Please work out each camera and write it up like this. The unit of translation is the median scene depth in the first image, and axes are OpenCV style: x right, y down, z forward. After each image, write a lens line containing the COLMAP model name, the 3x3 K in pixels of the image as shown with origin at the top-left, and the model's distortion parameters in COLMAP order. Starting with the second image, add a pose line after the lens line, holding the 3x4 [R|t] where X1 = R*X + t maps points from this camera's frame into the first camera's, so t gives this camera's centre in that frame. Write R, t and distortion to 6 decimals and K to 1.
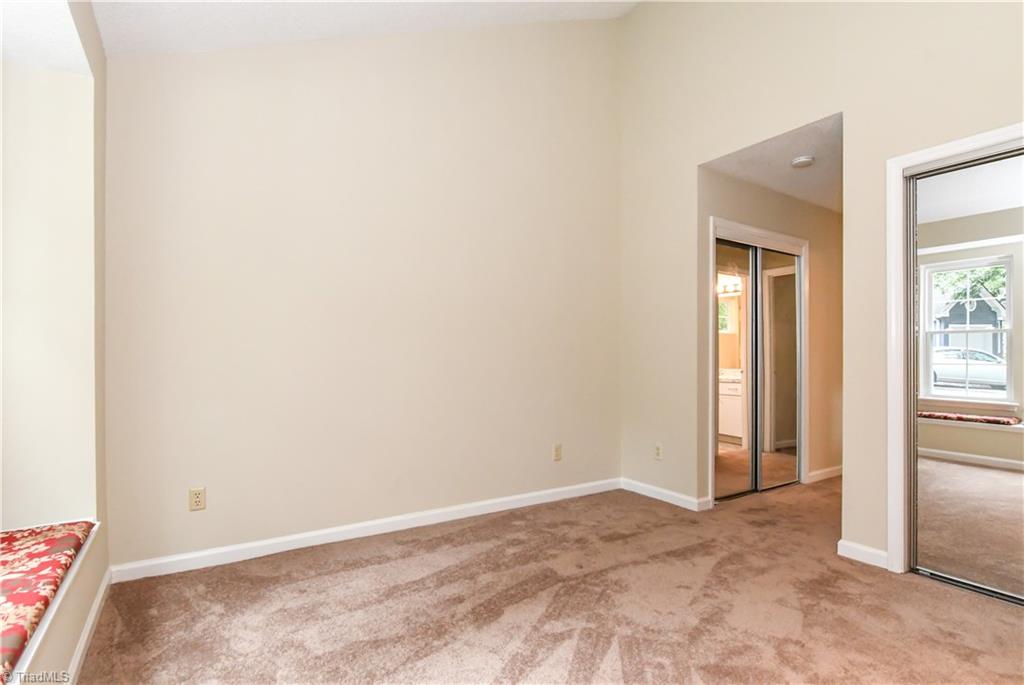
lens RADIAL K [[498.6, 0, 519.4], [0, 498.6, 339.4], [0, 0, 1]] dist [0.000403, -0.011609]
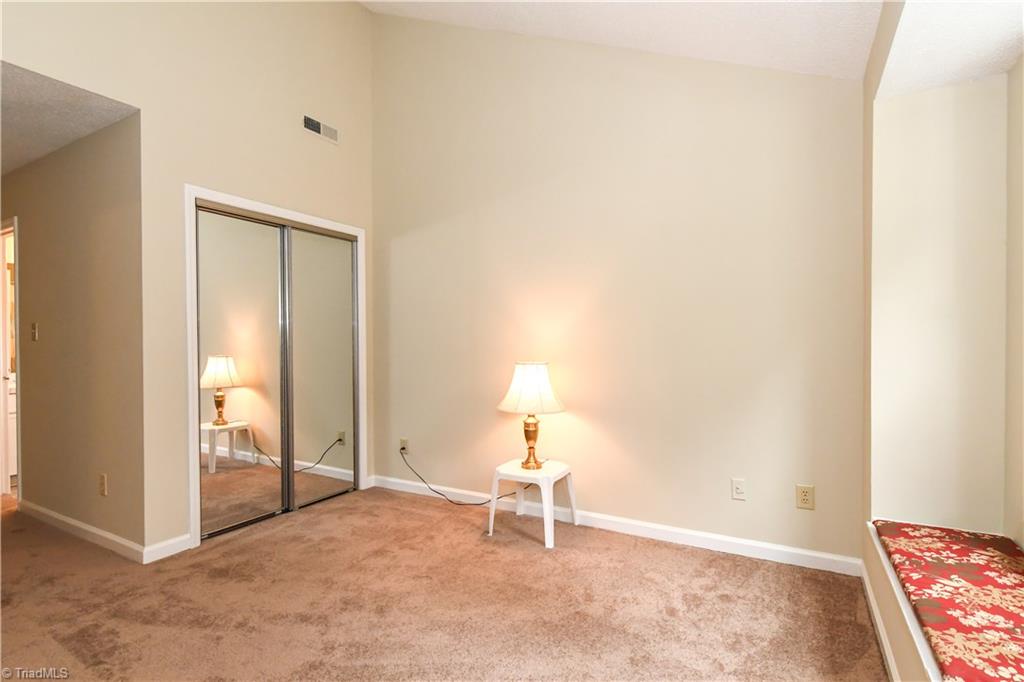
lens RADIAL K [[498.6, 0, 519.4], [0, 498.6, 337.9], [0, 0, 1]] dist [0.000403, -0.011609]
pose [[-0.464596, 0.008031, 0.885487, -0.635748], [-0.009875, 0.999850, -0.014250, 0.001115], [-0.885468, -0.015365, -0.464446, 0.939472]]
